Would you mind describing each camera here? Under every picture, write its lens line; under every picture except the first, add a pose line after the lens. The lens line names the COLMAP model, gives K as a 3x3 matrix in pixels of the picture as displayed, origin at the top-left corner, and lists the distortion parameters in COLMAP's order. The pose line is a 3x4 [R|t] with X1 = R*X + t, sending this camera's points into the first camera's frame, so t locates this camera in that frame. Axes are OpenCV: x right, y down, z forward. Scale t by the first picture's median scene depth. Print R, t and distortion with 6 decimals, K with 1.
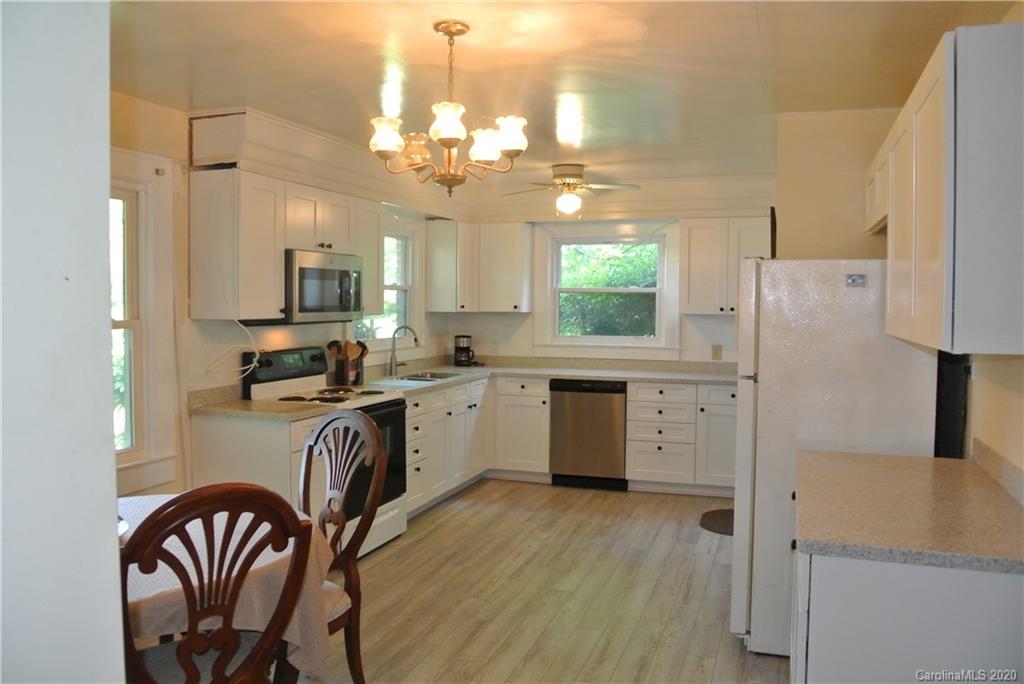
lens RADIAL K [[816.3, 0, 511.4], [0, 816.3, 341.6], [0, 0, 1]] dist [-0.045418, -0.001705]
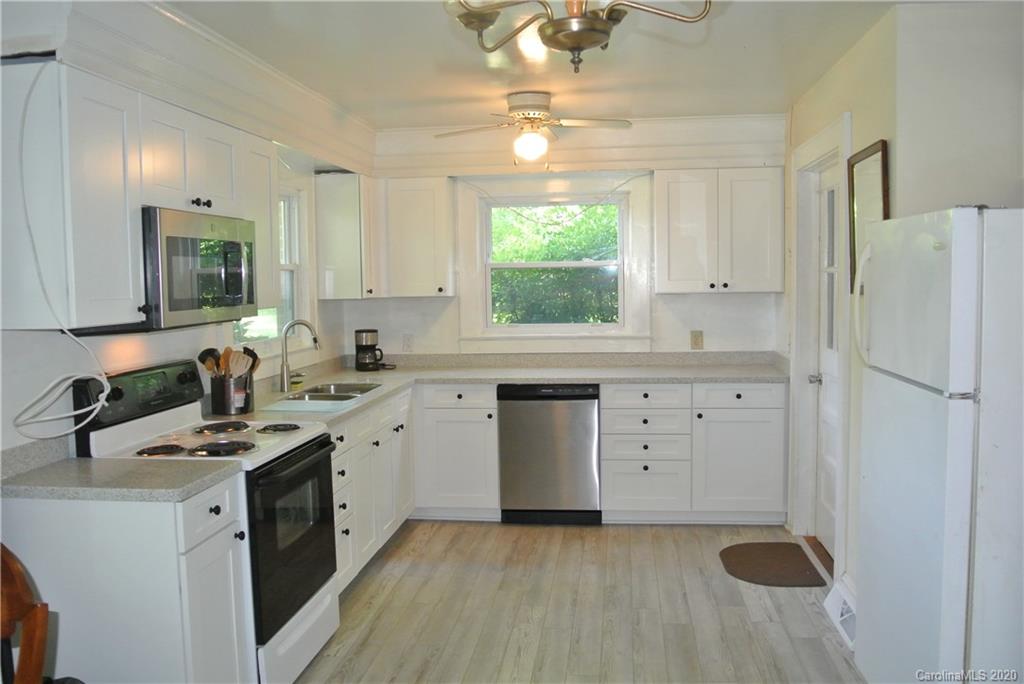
lens RADIAL K [[859.2, 0, 513.8], [0, 859.2, 338.9], [0, 0, 1]] dist [-0.014969, -0.021265]
pose [[0.977225, -0.039190, 0.208554, -0.111879], [0.034725, 0.999083, 0.025029, -0.017108], [-0.209344, -0.017217, 0.977690, 0.247189]]
